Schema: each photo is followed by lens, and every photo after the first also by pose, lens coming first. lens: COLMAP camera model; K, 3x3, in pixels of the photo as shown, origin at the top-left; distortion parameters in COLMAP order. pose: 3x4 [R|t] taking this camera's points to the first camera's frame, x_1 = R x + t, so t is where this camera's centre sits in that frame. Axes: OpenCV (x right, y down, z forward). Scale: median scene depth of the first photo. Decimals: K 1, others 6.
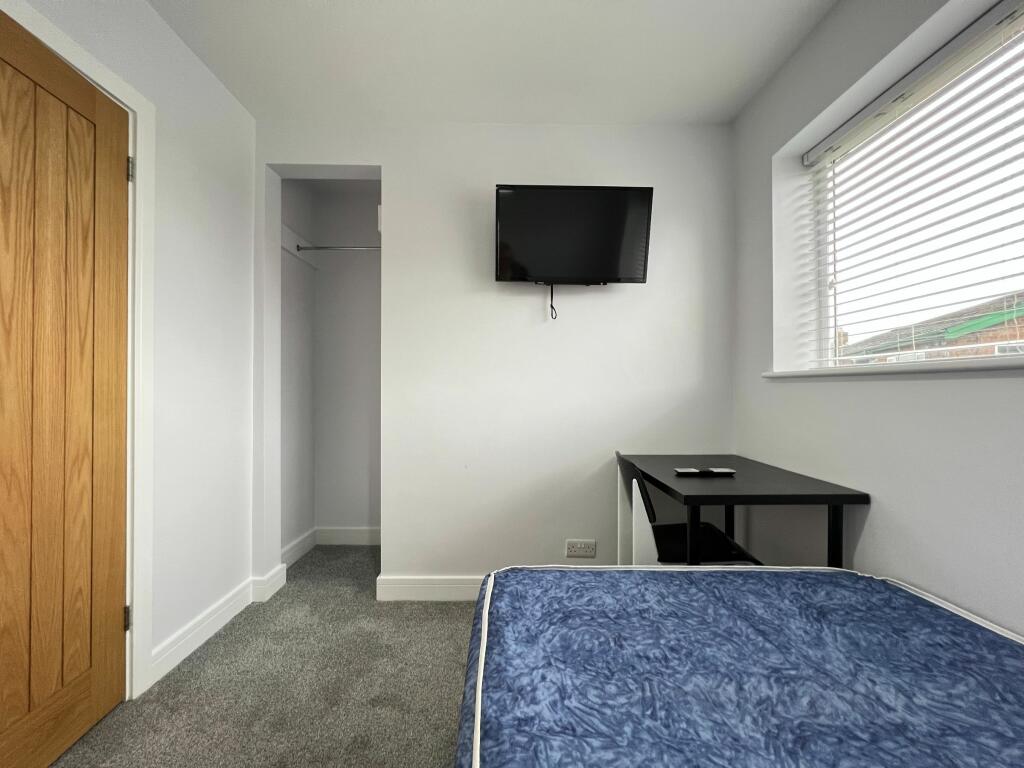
lens RADIAL K [[413.1, 0, 512.0], [0, 413.1, 384.0], [0, 0, 1]] dist [-0.000654, -0.000081]
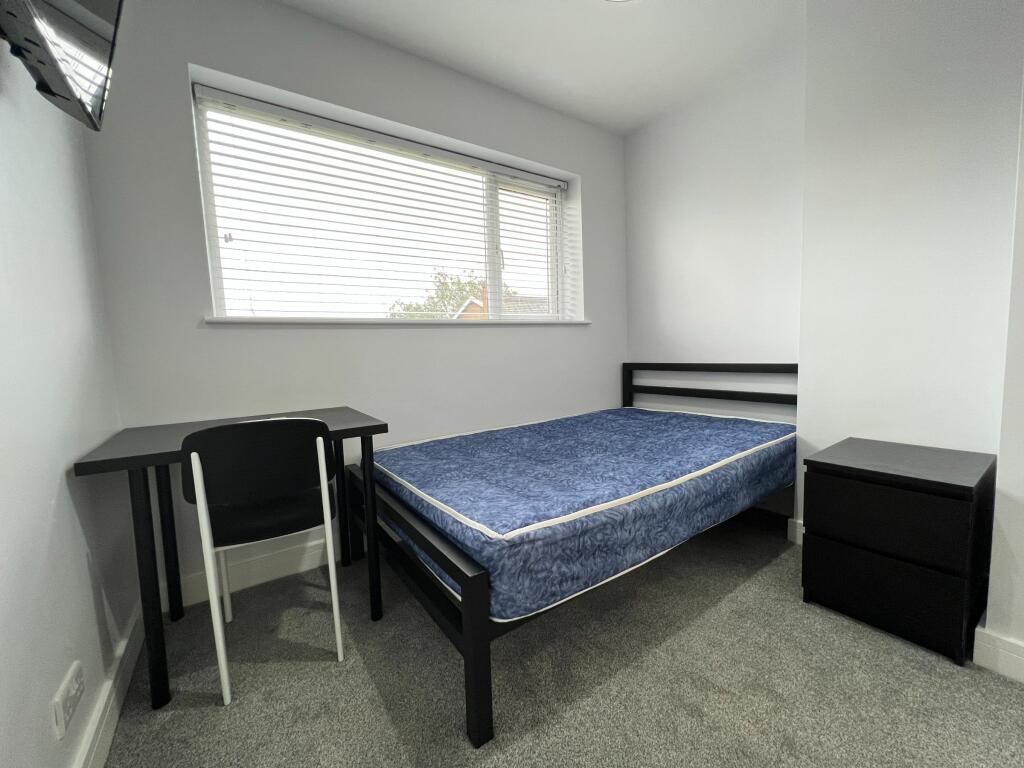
lens RADIAL K [[413.1, 0, 512.0], [0, 413.1, 384.0], [0, 0, 1]] dist [-0.000654, -0.000081]
pose [[-0.561639, -0.048818, 0.825941, -0.822557], [0.027912, 0.996572, 0.077884, 0.107042], [-0.826911, 0.066796, -0.558351, 1.632453]]
